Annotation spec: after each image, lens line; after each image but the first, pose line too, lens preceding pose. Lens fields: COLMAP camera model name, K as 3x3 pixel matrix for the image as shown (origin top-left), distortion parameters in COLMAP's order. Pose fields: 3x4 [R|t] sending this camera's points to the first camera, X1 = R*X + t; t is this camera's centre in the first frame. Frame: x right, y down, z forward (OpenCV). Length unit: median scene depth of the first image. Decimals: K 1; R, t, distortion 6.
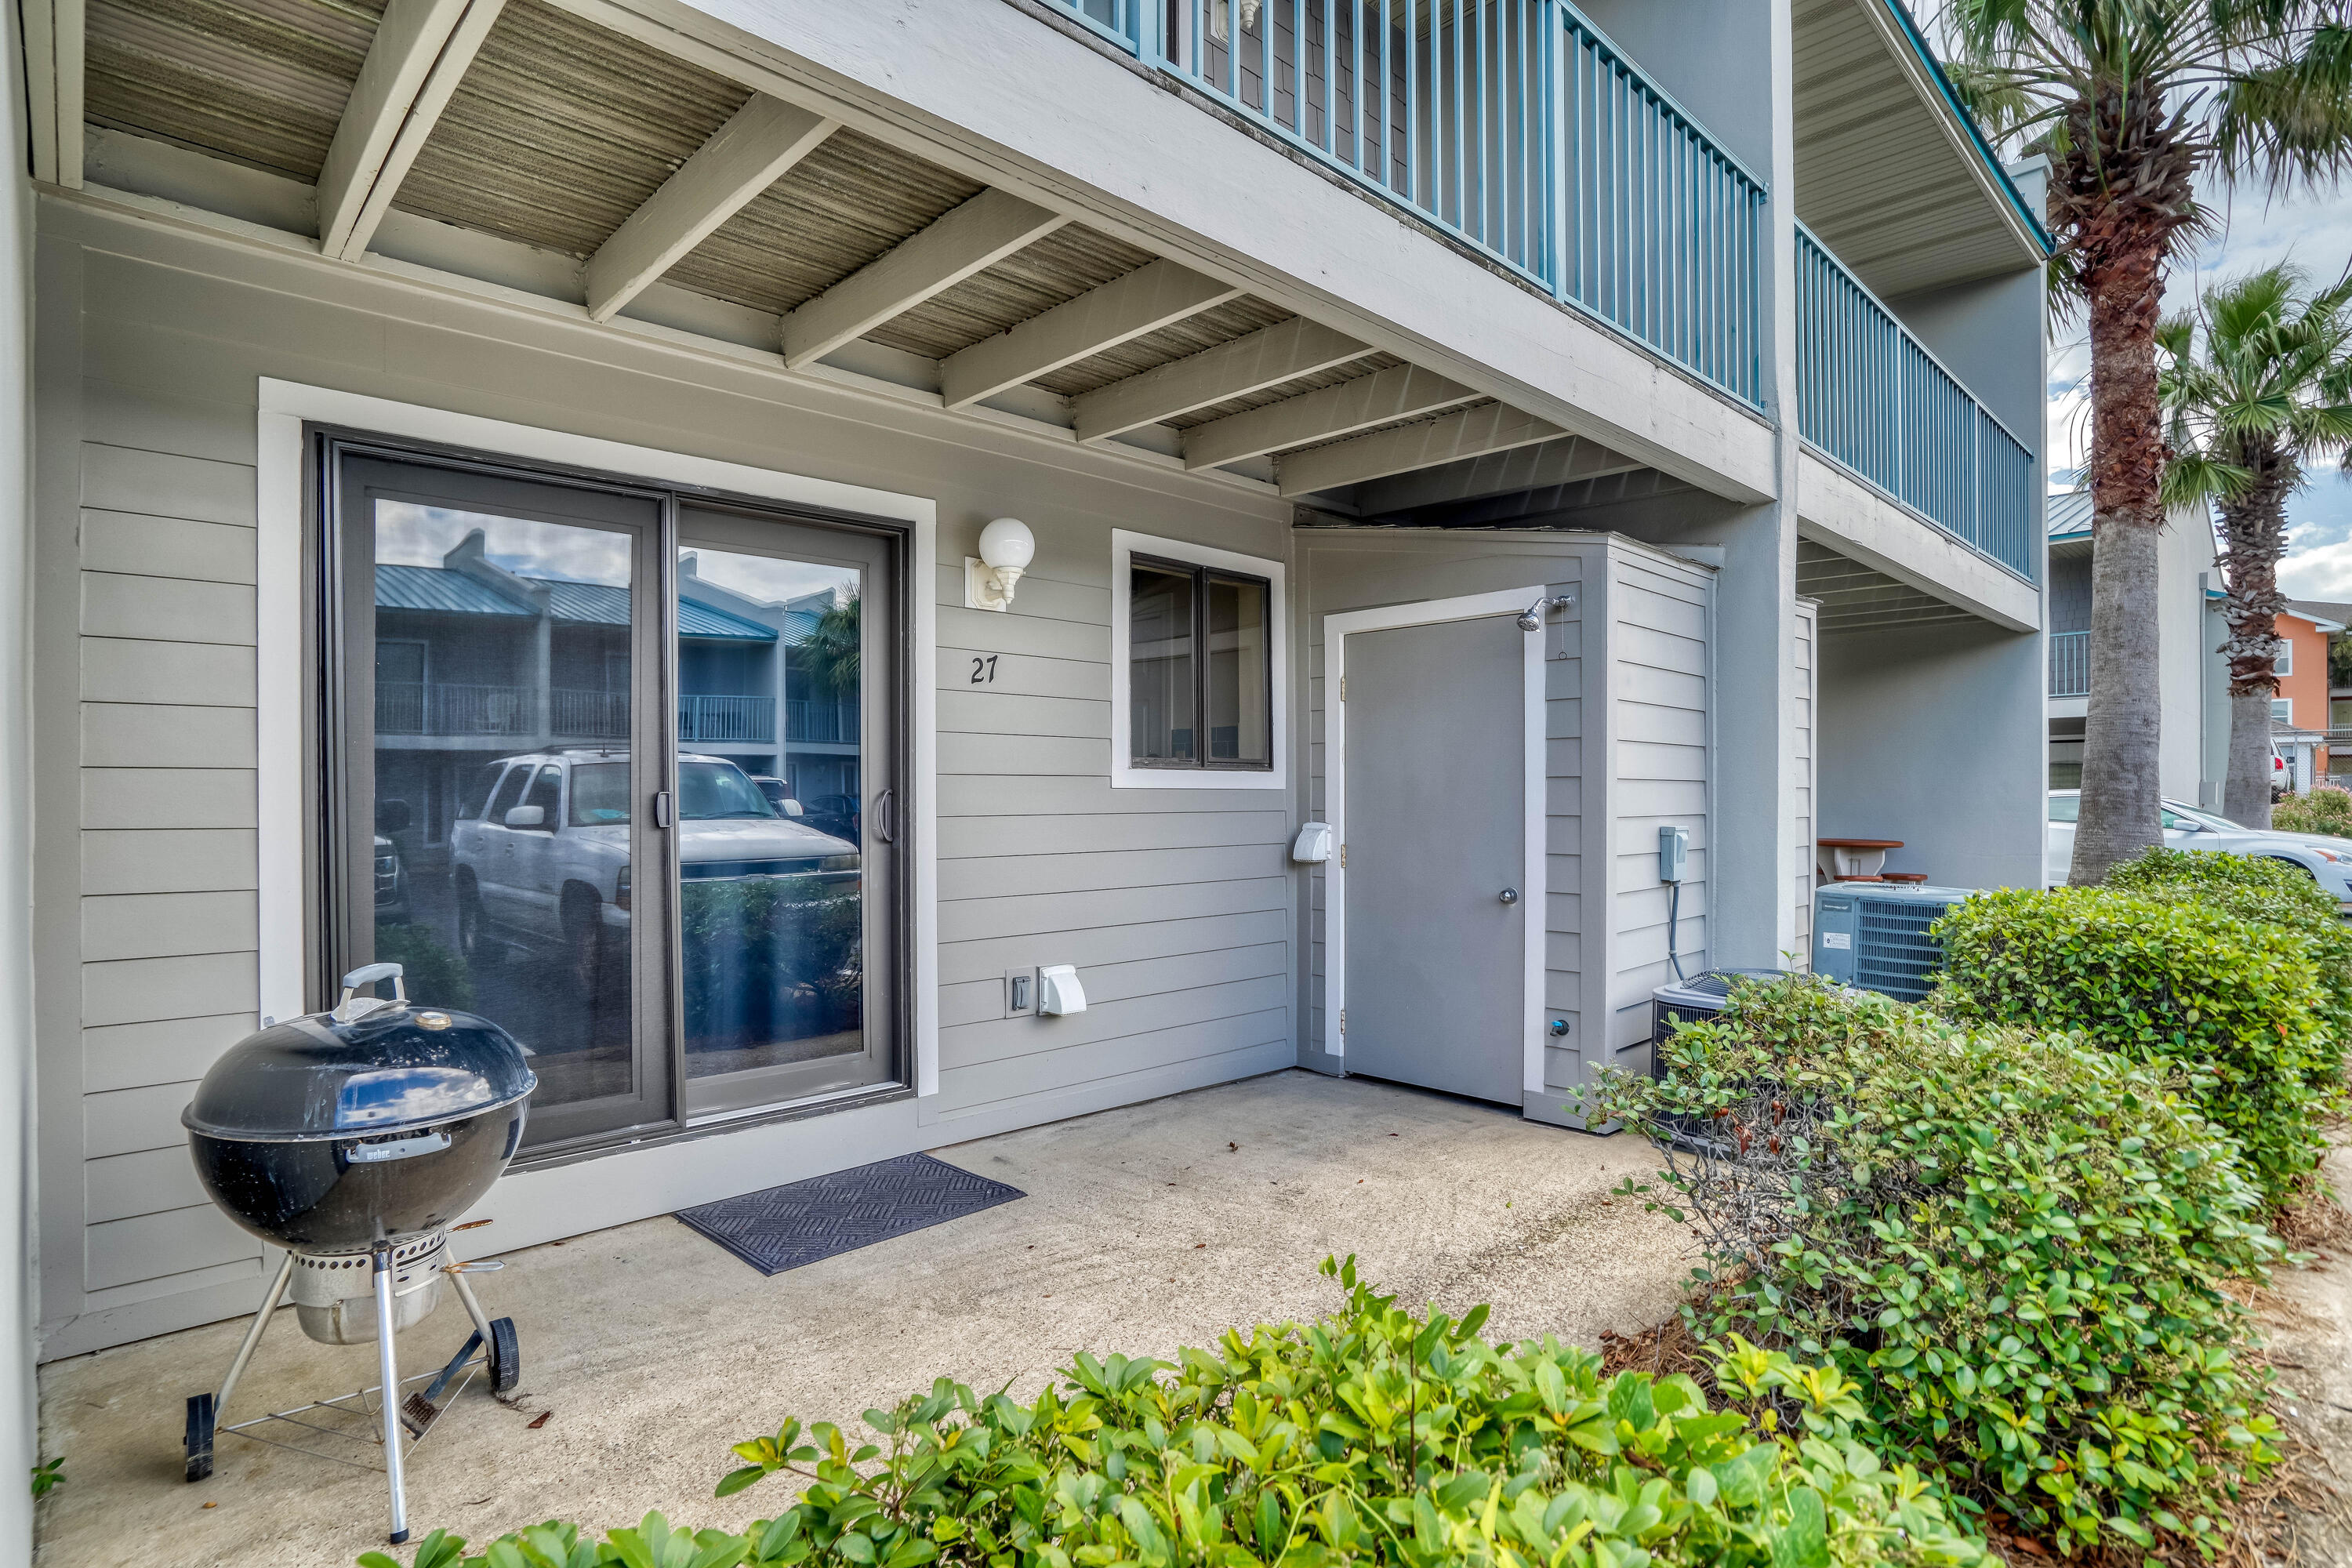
lens RADIAL K [[1199.3, 0, 1181.9], [0, 1199.3, 791.2], [0, 0, 1]] dist [-0.033768, 0.009273]
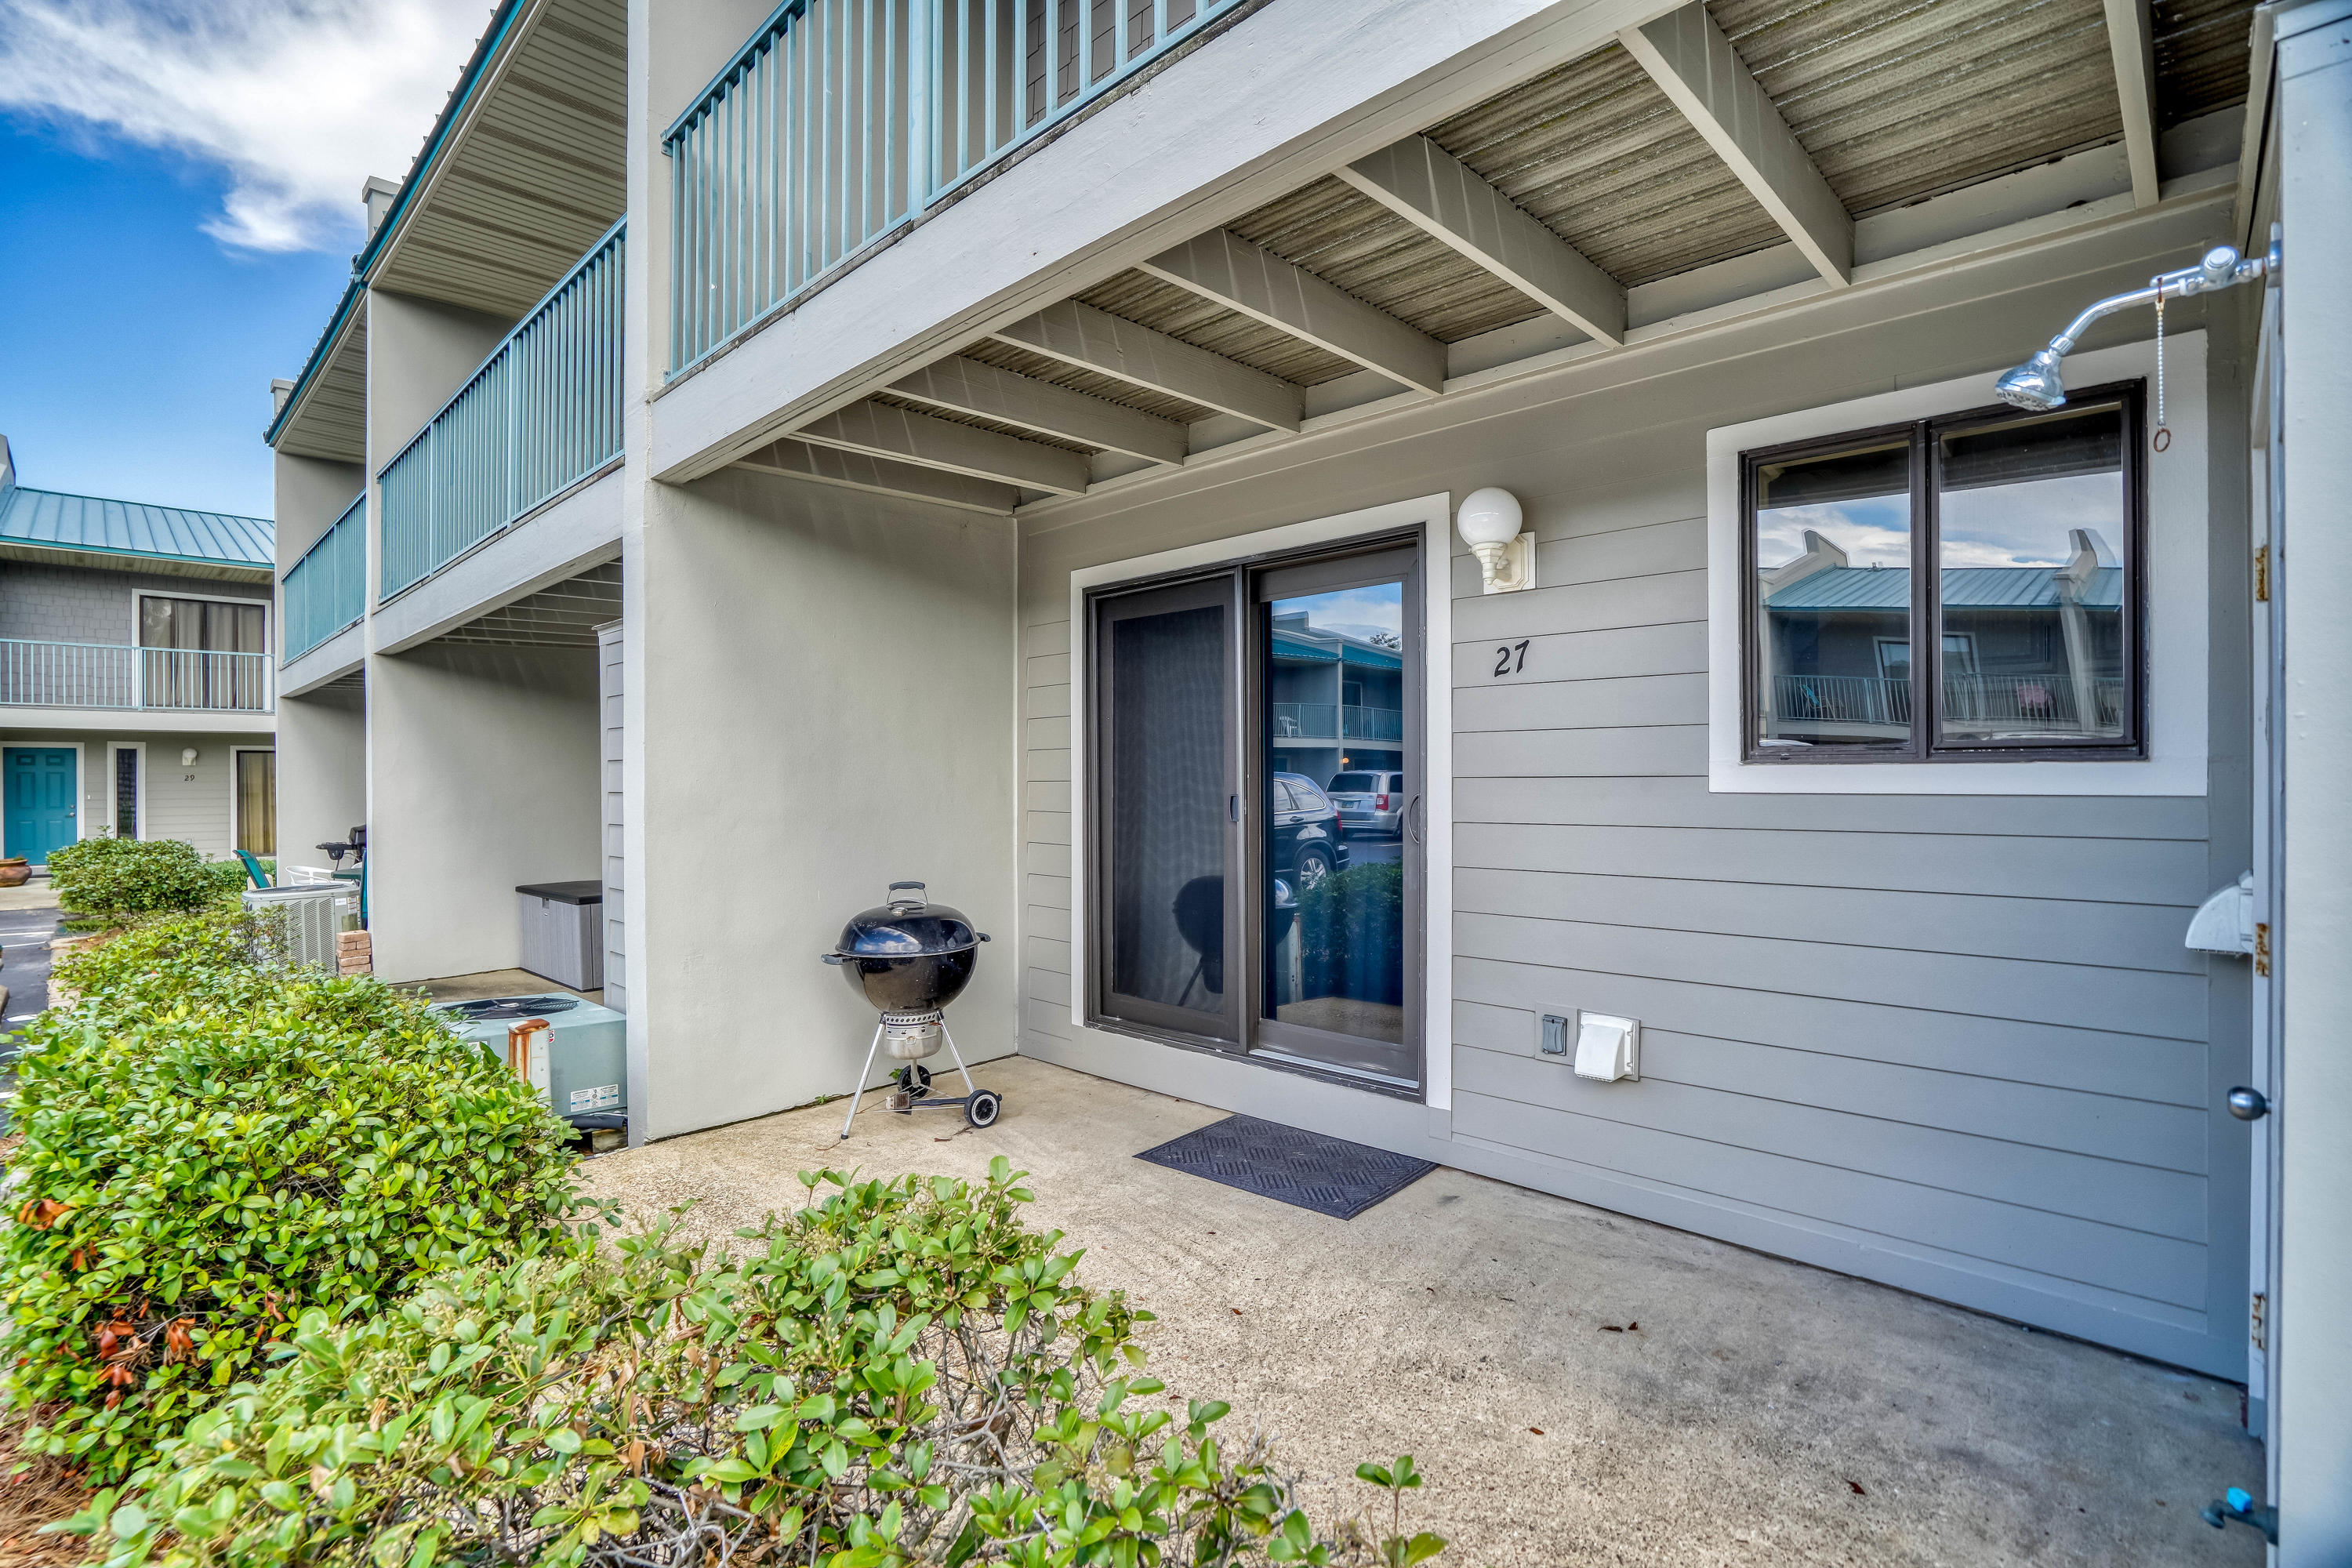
lens RADIAL K [[1110.9, 0, 1177.1], [0, 1110.9, 774.8], [0, 0, 1]] dist [-0.044481, 0.010631]
pose [[0.029639, -0.010942, -0.999501, 0.649367], [-0.003426, 0.999933, -0.011049, -0.005342], [0.999555, 0.003752, 0.029599, 0.727018]]
